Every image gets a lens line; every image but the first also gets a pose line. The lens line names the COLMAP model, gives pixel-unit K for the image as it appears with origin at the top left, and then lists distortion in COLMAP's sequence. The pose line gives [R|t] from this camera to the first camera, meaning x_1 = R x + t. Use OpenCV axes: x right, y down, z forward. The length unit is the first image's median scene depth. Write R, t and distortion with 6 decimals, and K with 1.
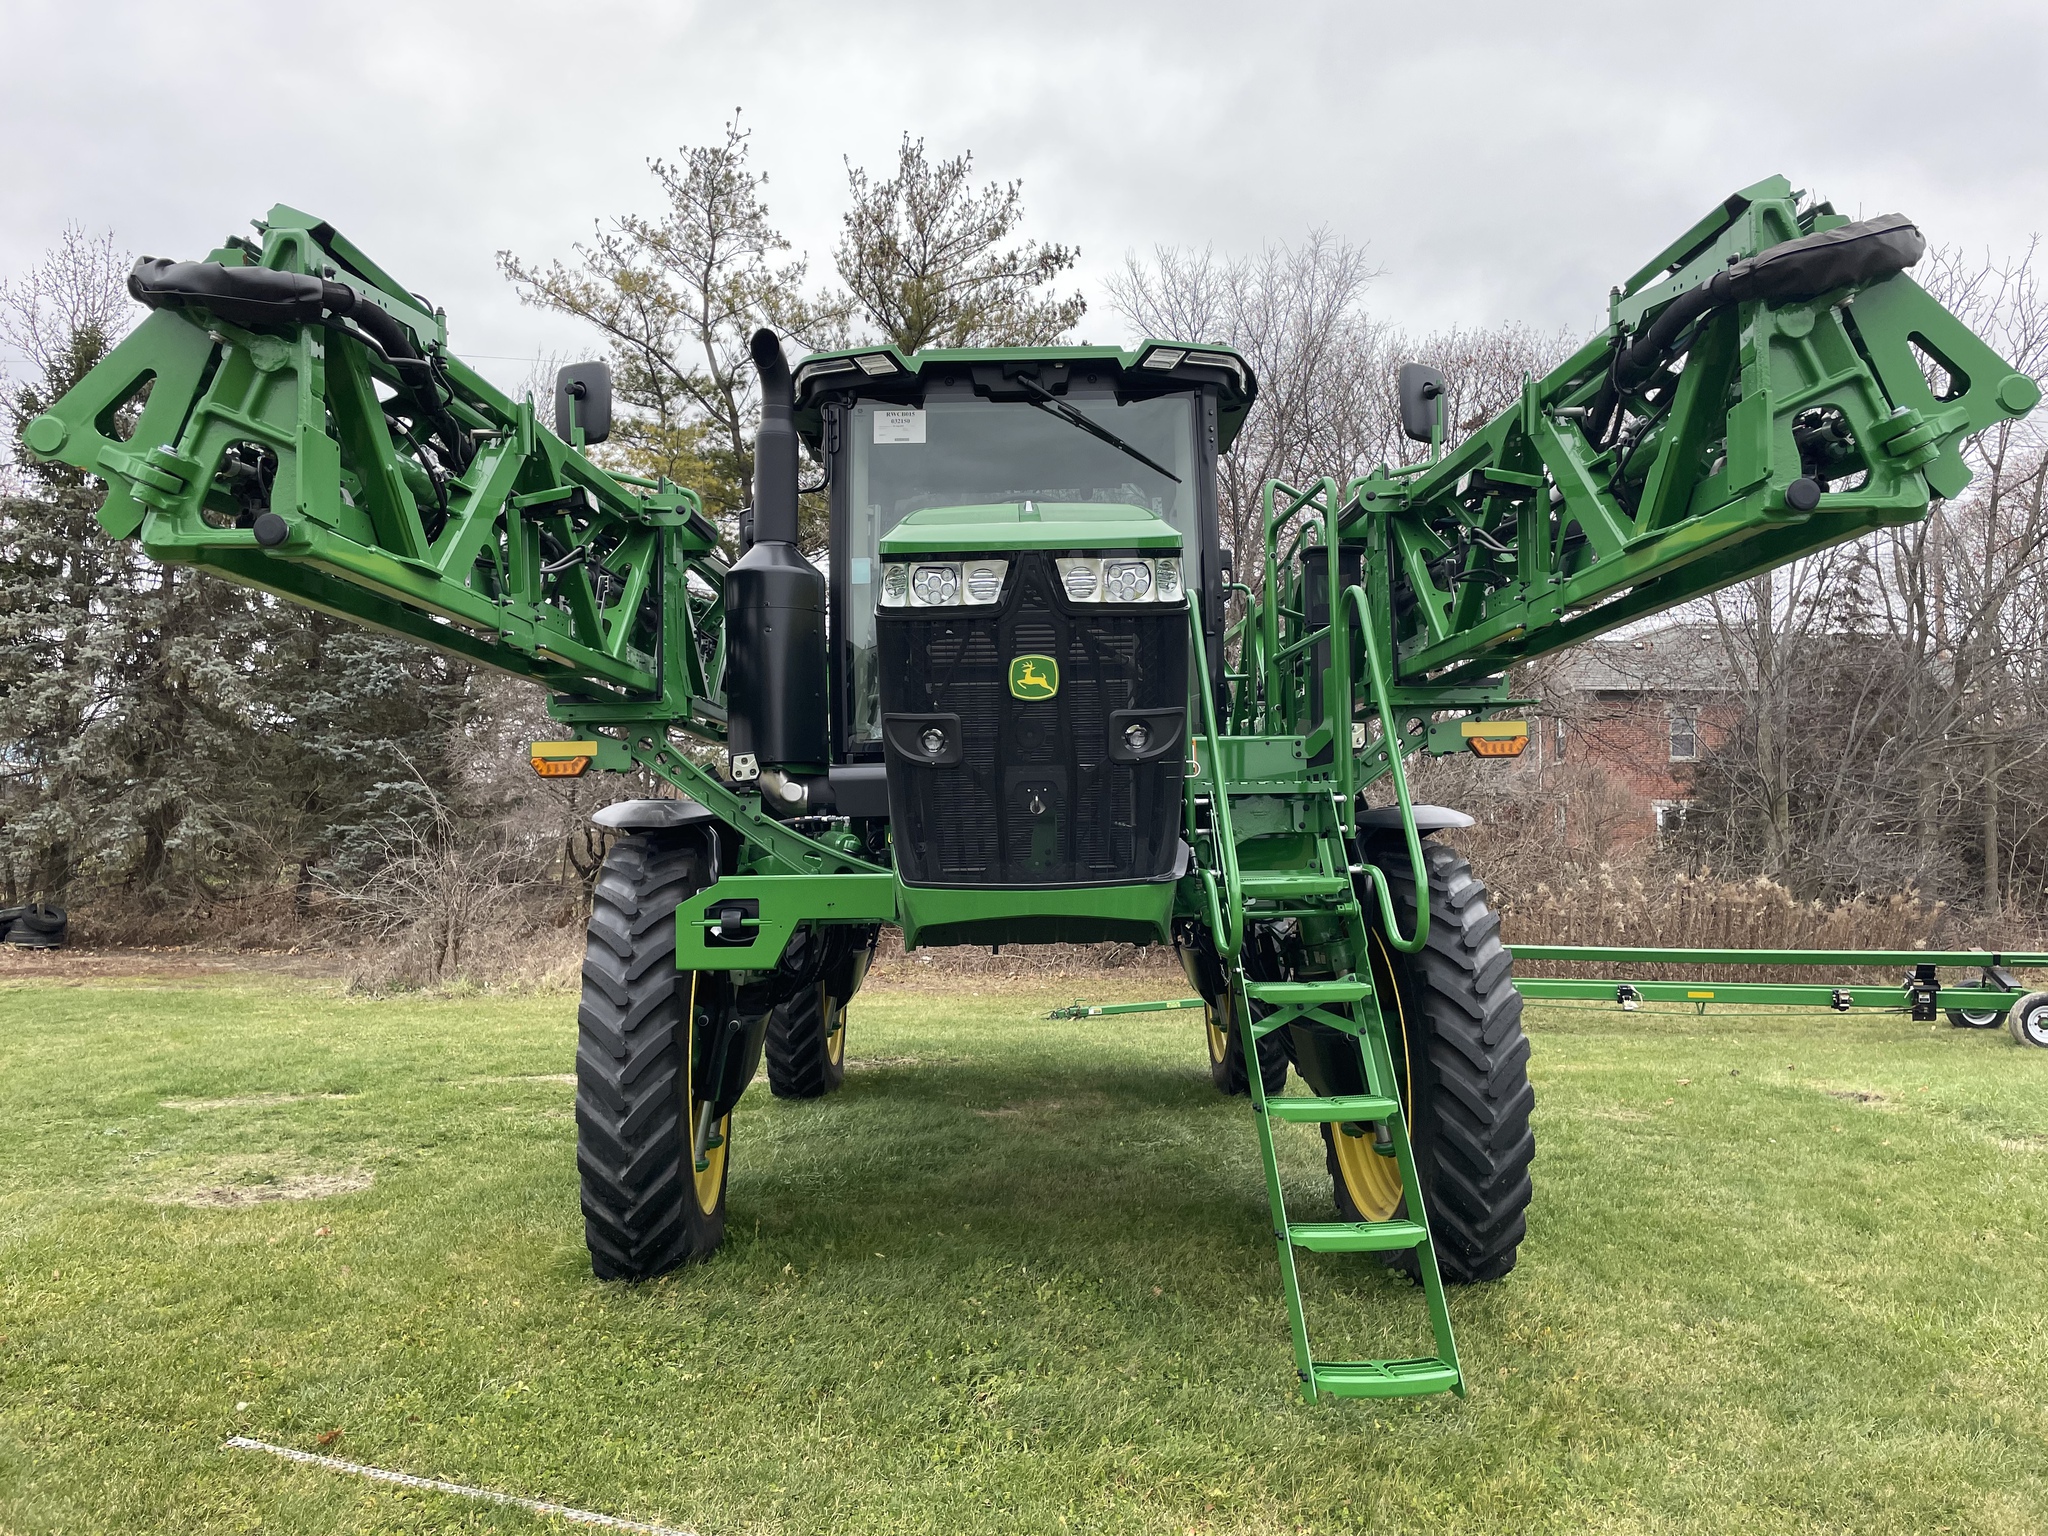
lens RADIAL K [[1560.5, 0, 1019.4], [0, 1560.5, 757.6], [0, 0, 1]] dist [0.092411, -0.123269]
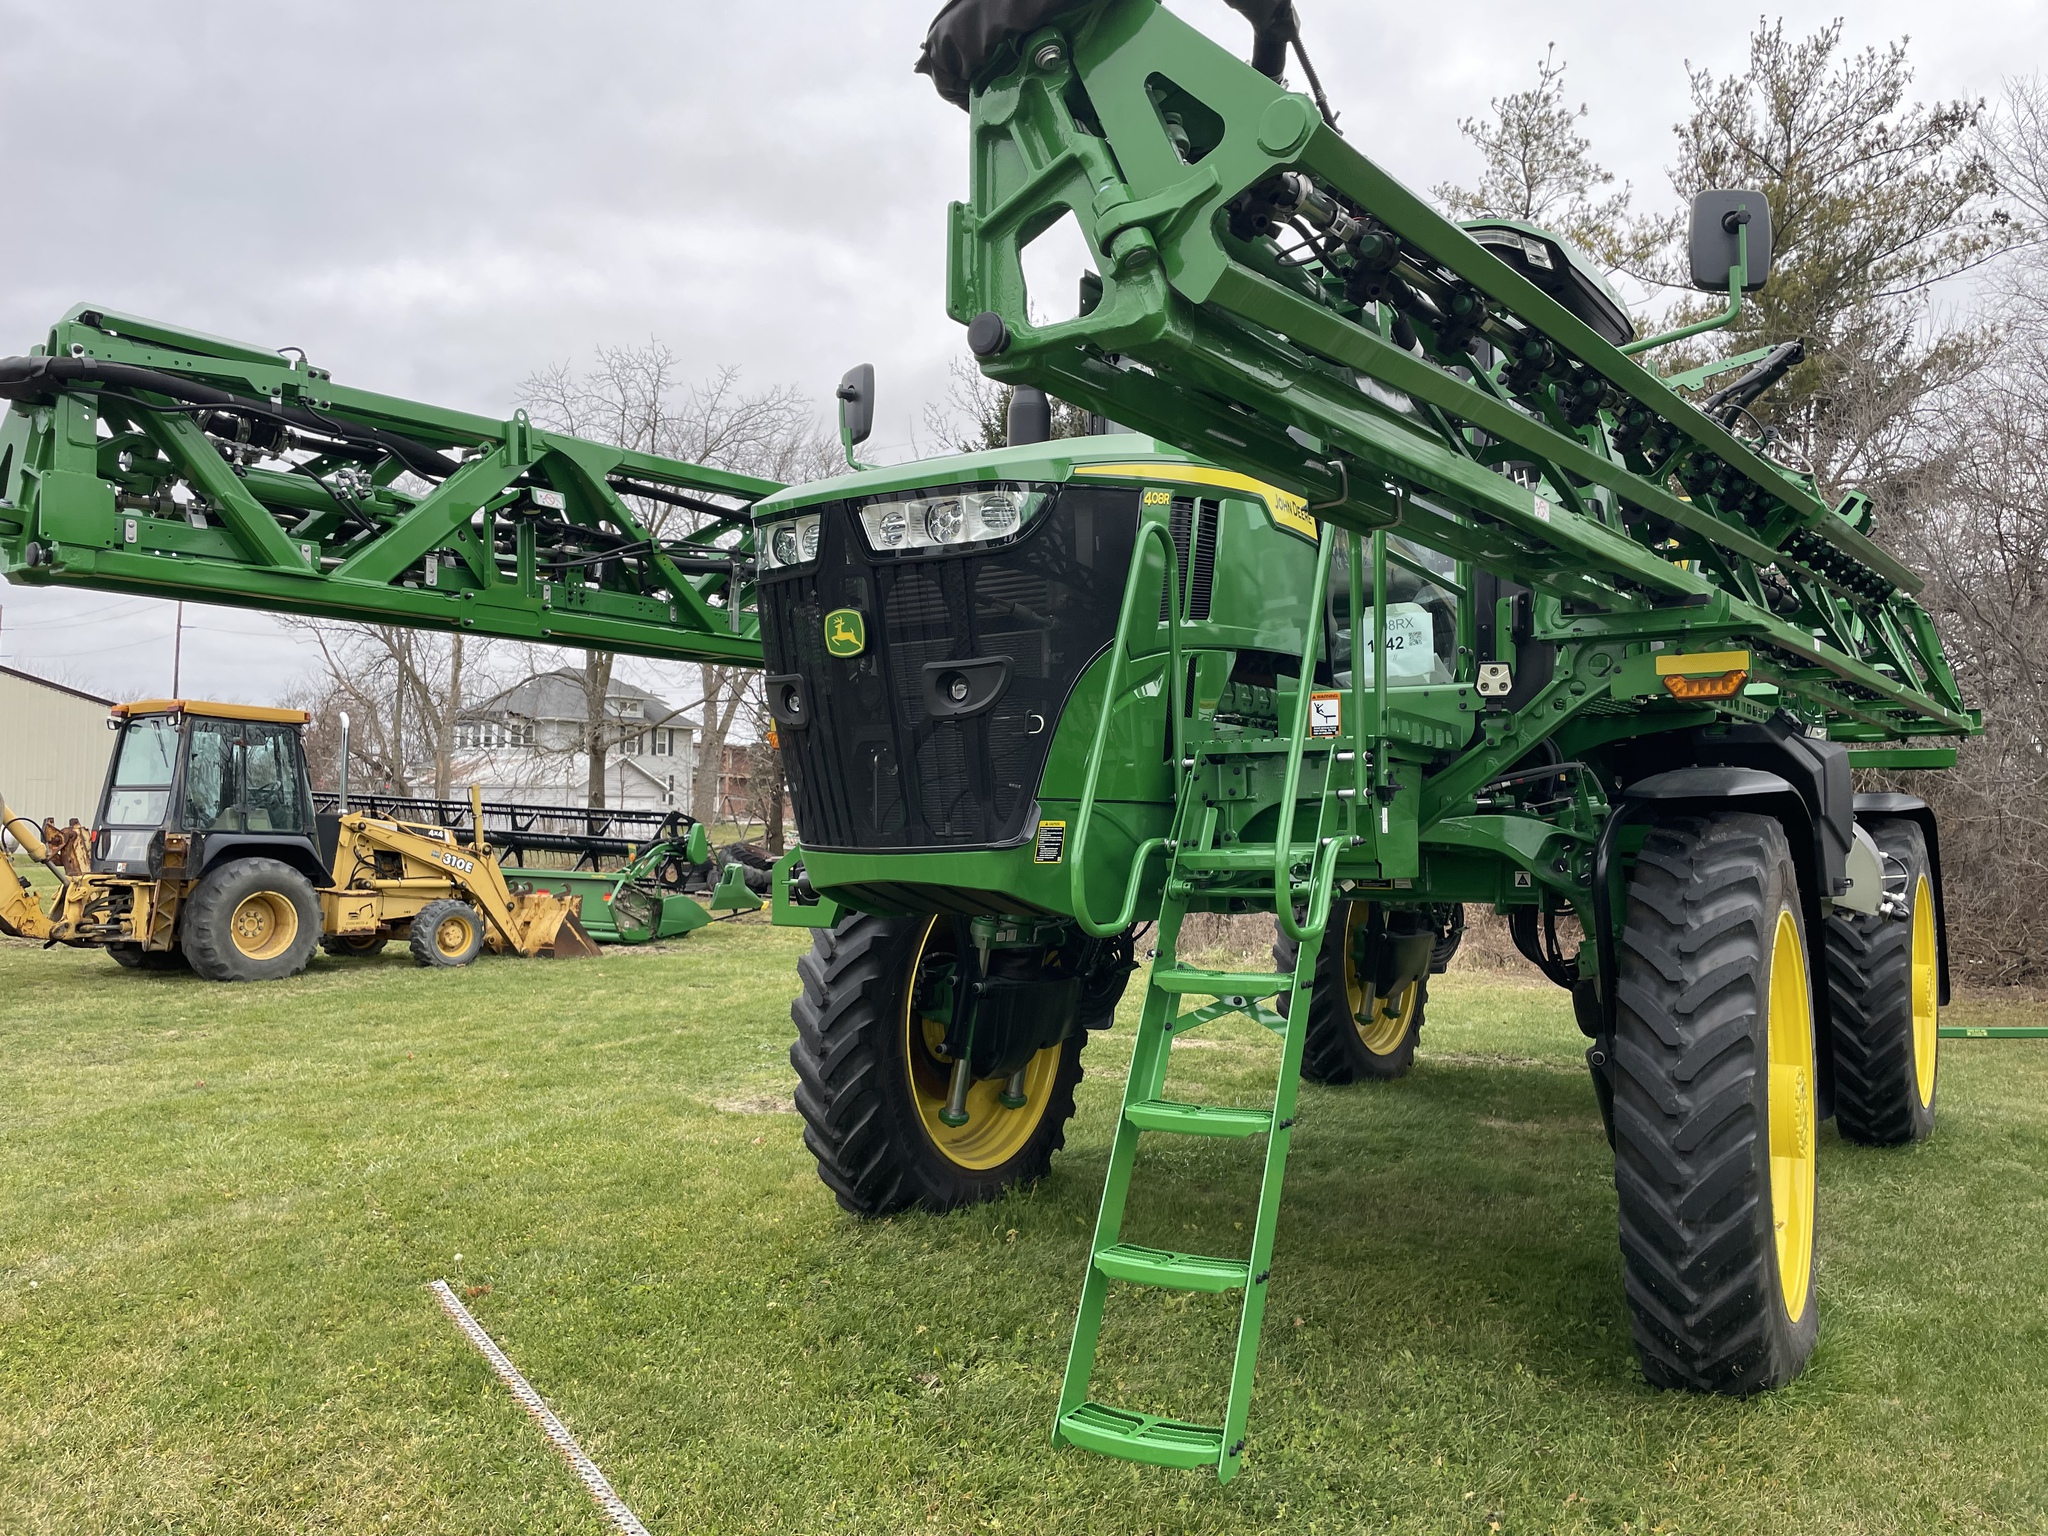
lens RADIAL K [[1560.5, 0, 1019.4], [0, 1560.5, 757.6], [0, 0, 1]] dist [0.092411, -0.123269]
pose [[0.820919, -0.013850, -0.570876, 0.159999], [0.019805, 0.999795, 0.004222, 0.005858], [0.570700, -0.014772, 0.821025, 0.066402]]
